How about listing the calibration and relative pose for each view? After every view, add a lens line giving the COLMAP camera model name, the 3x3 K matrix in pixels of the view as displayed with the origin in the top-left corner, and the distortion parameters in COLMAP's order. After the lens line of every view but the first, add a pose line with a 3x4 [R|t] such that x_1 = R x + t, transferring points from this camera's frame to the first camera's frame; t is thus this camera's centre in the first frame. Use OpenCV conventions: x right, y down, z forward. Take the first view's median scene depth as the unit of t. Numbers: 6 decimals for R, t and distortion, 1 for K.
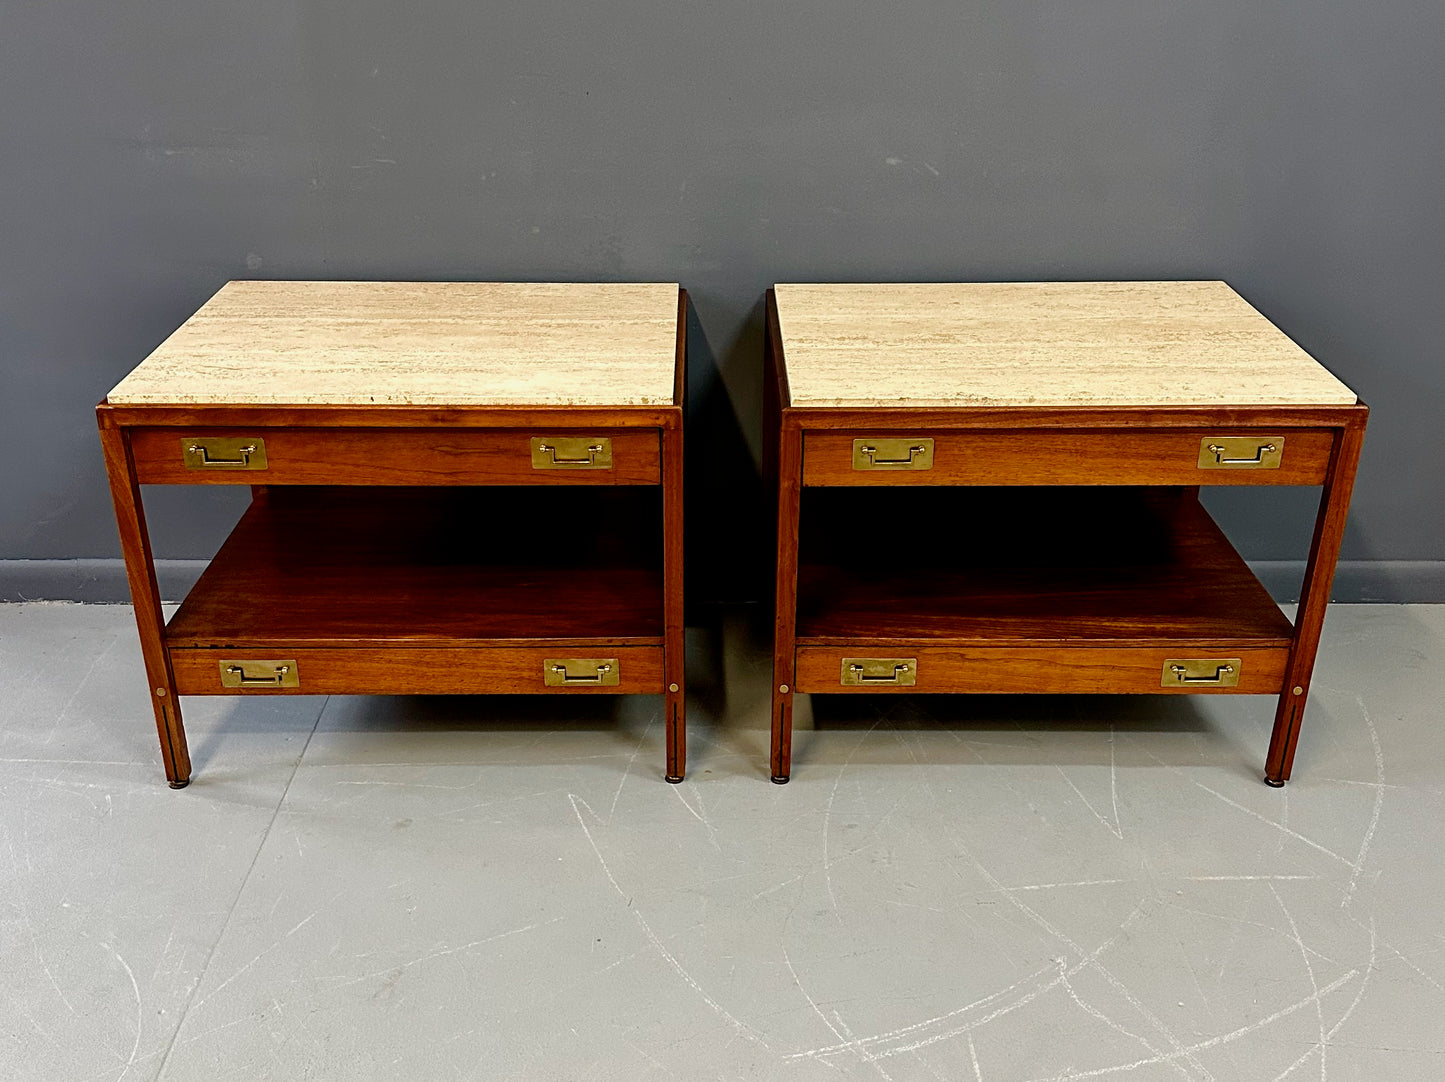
lens RADIAL K [[1486.2, 0, 722.0], [0, 1486.2, 599.4], [0, 0, 1]] dist [0.069598, -0.007966]
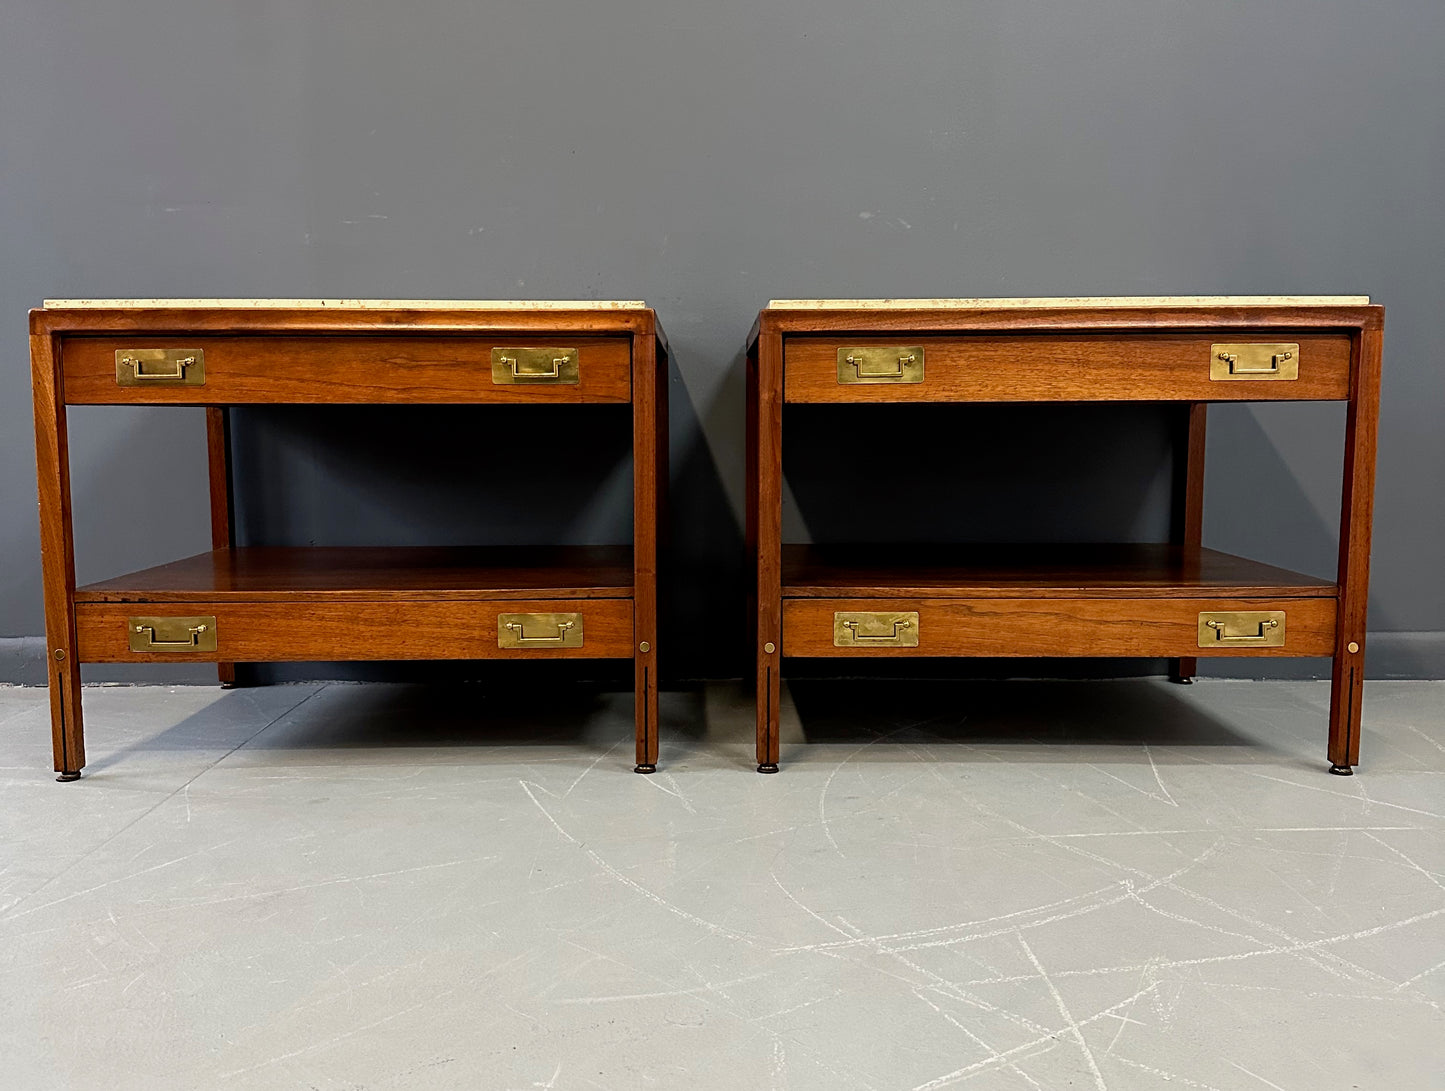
lens RADIAL K [[1323.4, 0, 723.0], [0, 1323.4, 538.2], [0, 0, 1]] dist [0.117644, -0.268172]
pose [[0.999979, -0.006306, 0.001714, 0.013945], [0.006508, 0.937349, -0.348332, 0.287358], [0.000590, 0.348335, 0.937370, 0.254679]]
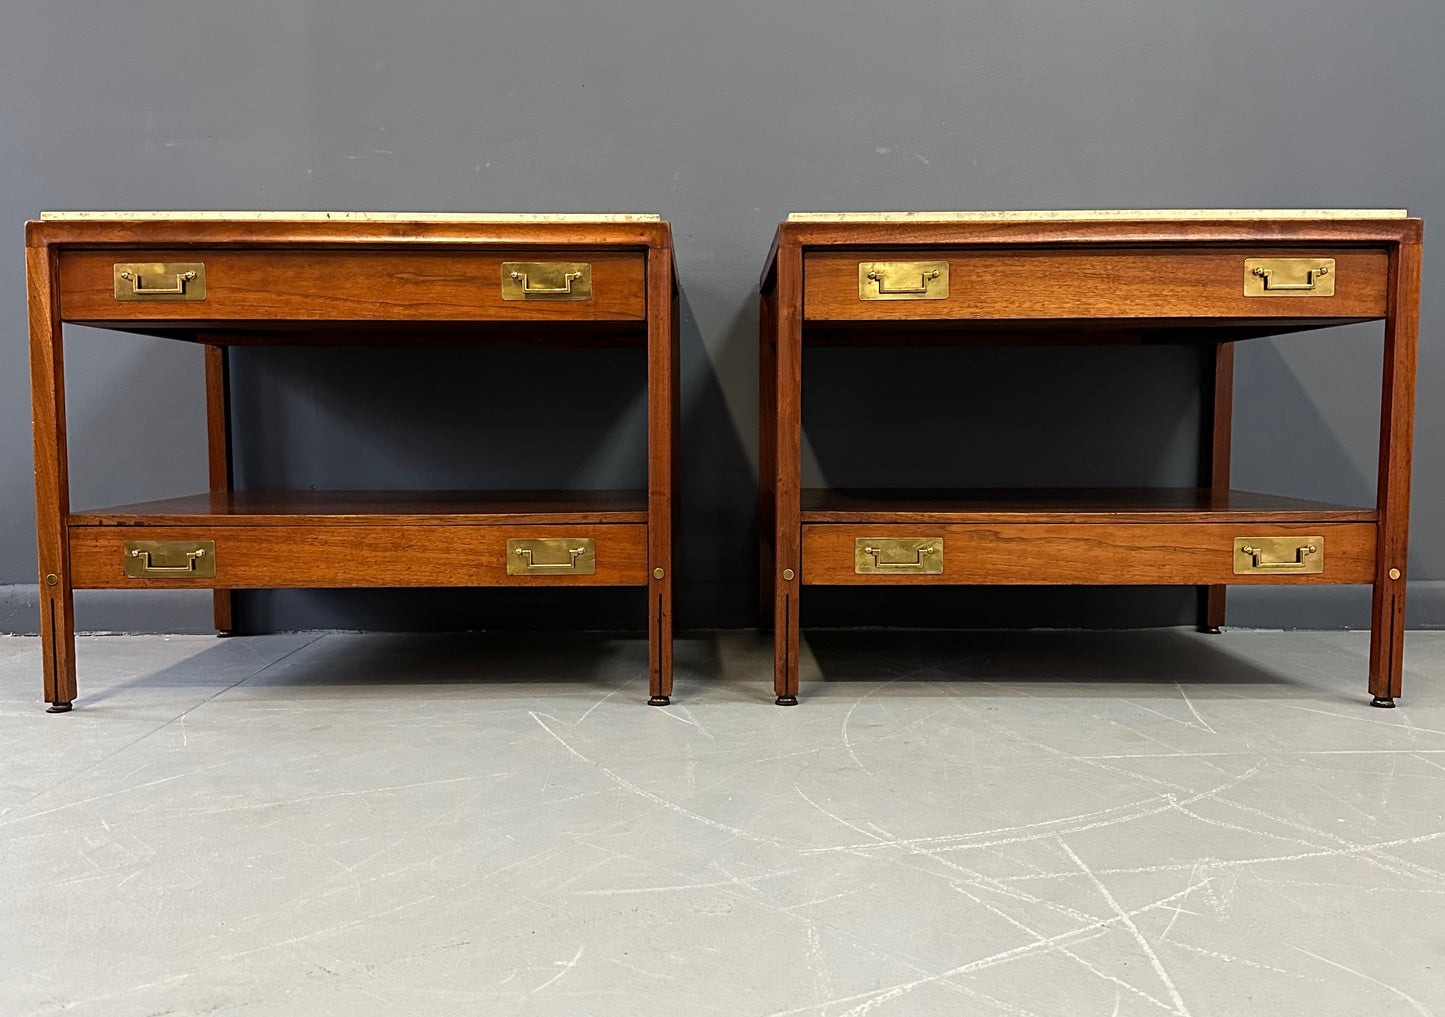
lens RADIAL K [[1347.4, 0, 722.5], [0, 1347.4, 508.5], [0, 0, 1]] dist [0.114166, -0.258874]
pose [[0.999983, -0.005667, 0.001175, 0.003544], [0.005697, 0.928364, -0.371628, 0.328142], [0.001015, 0.371629, 0.928381, 0.286021]]
